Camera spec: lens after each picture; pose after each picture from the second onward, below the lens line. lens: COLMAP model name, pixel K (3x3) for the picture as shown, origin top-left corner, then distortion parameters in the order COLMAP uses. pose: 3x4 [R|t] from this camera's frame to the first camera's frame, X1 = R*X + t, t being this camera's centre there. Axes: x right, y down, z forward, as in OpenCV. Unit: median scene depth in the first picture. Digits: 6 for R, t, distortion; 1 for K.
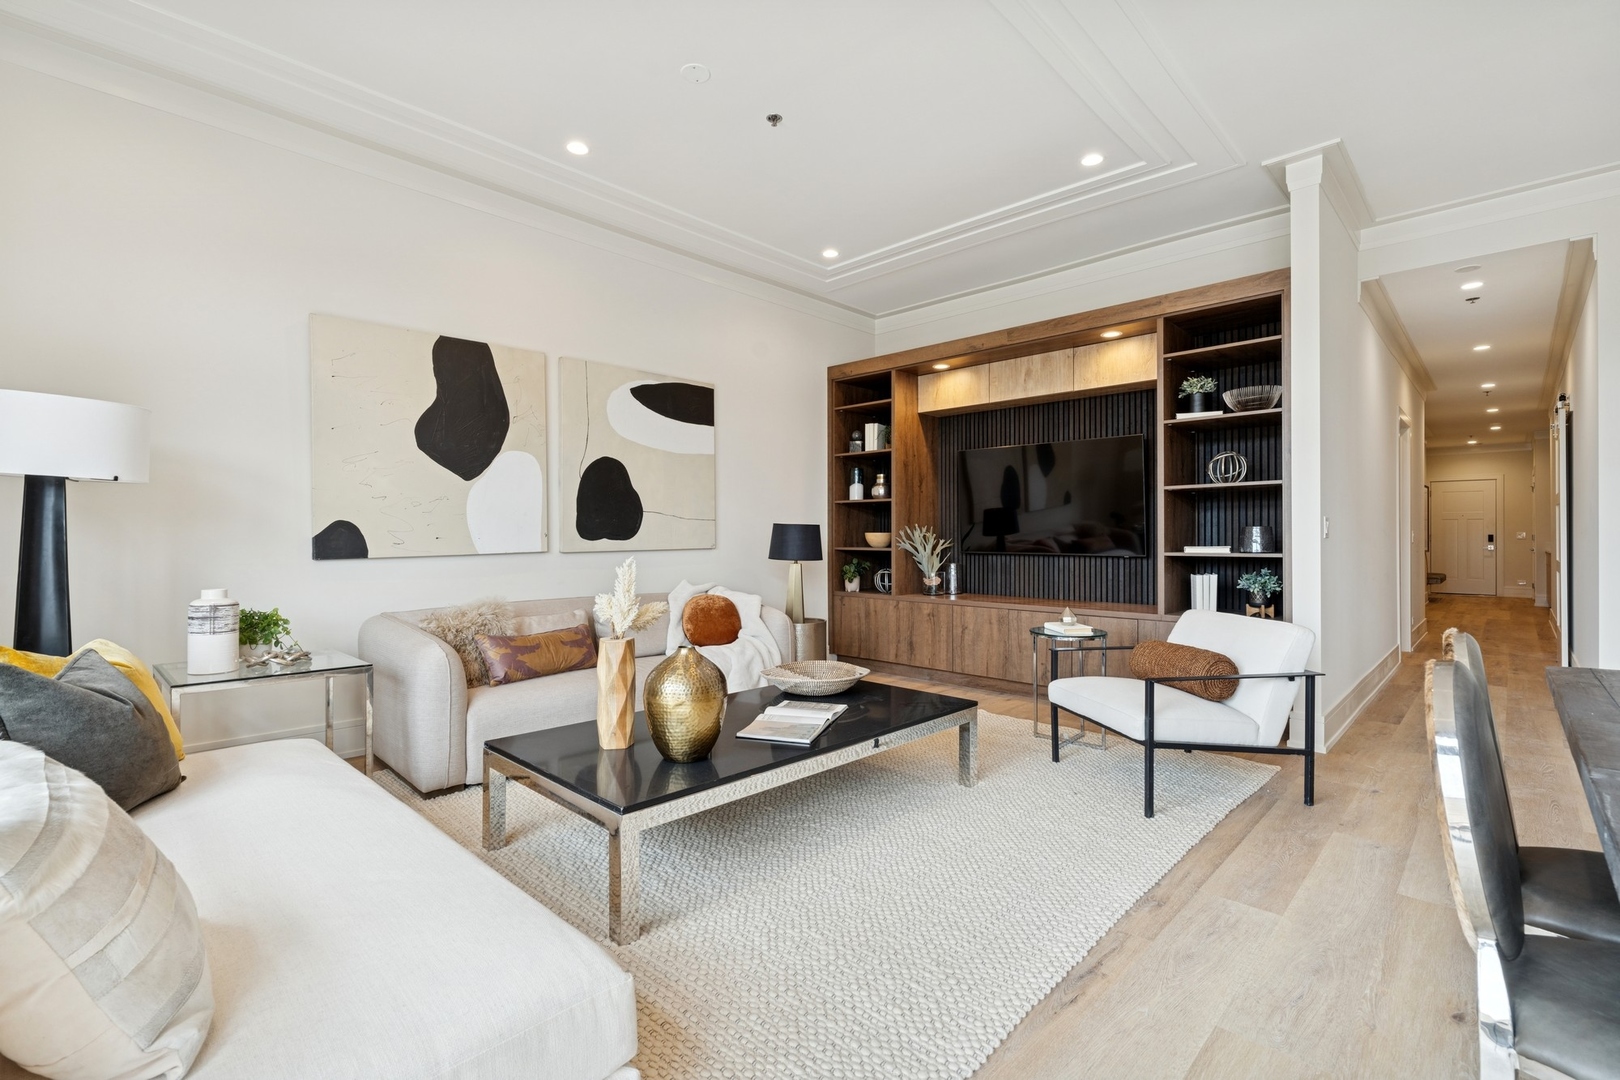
lens RADIAL K [[732.2, 0, 810.0], [0, 732.2, 532.5], [0, 0, 1]] dist [0.001626, 0.000274]
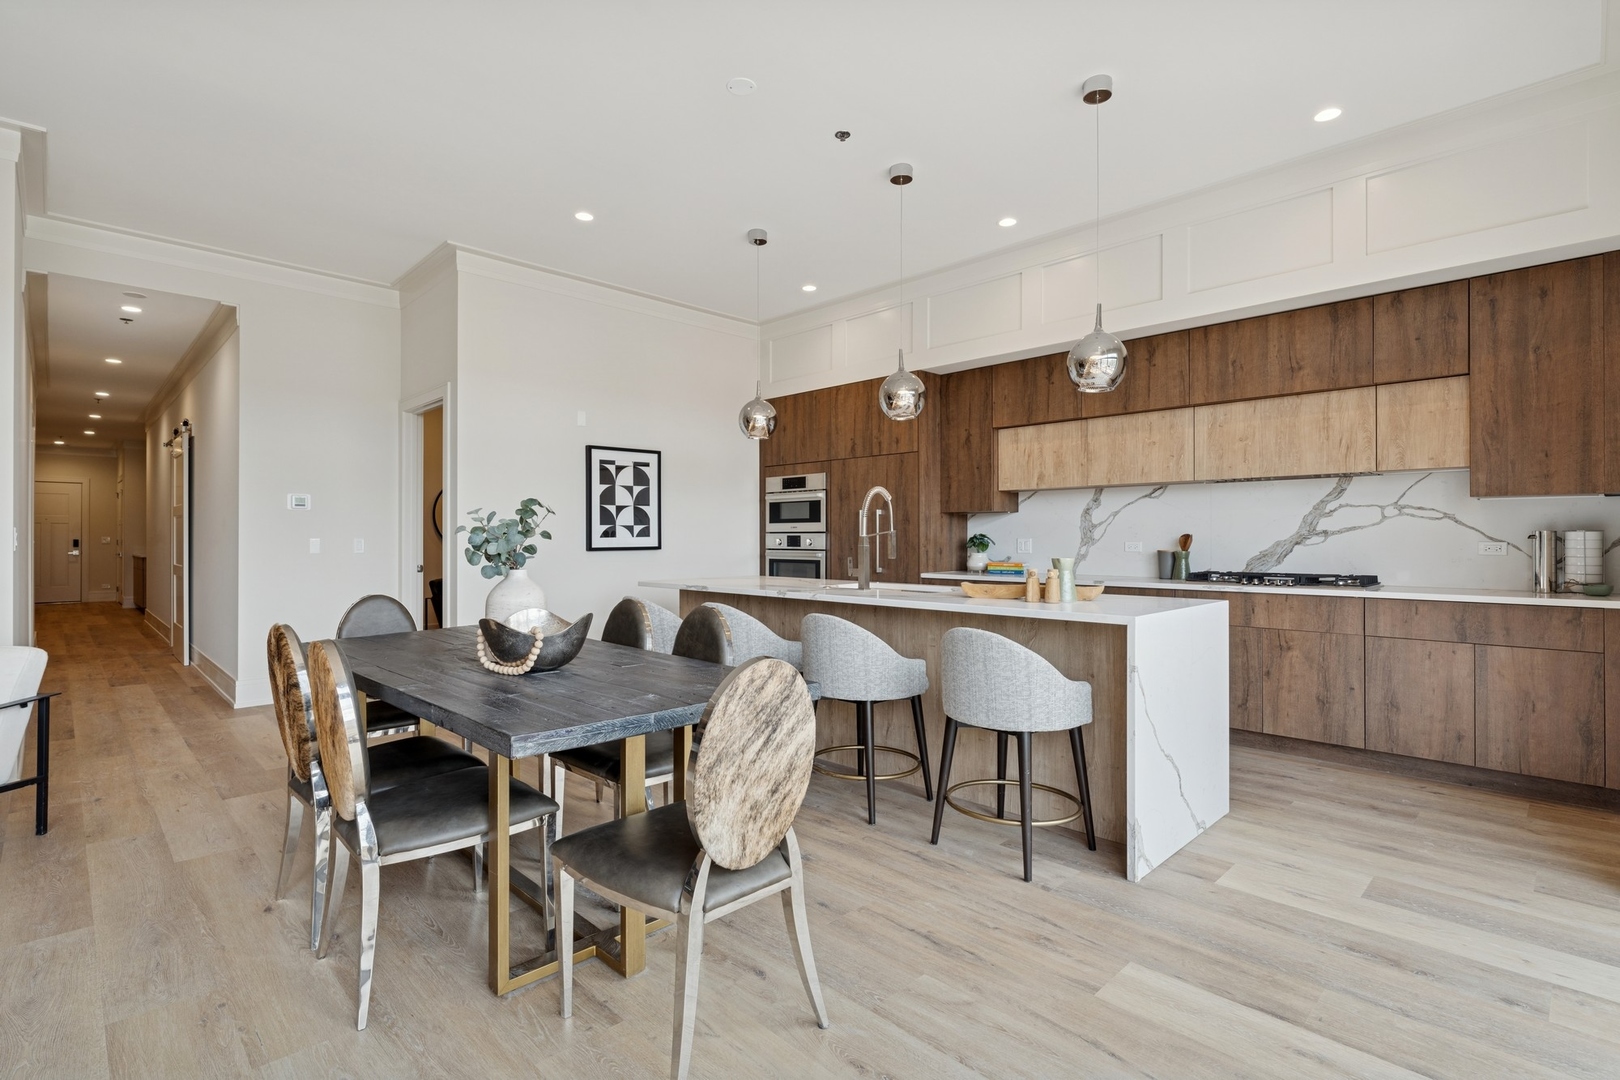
lens RADIAL K [[769.6, 0, 810.0], [0, 769.6, 540.0], [0, 0, 1]] dist [0.000077, 0.000014]
pose [[0.027292, 0.000455, 0.999627, -0.187851], [-0.008388, 0.999965, -0.000226, -0.011620], [-0.999592, -0.008378, 0.027295, -0.013125]]
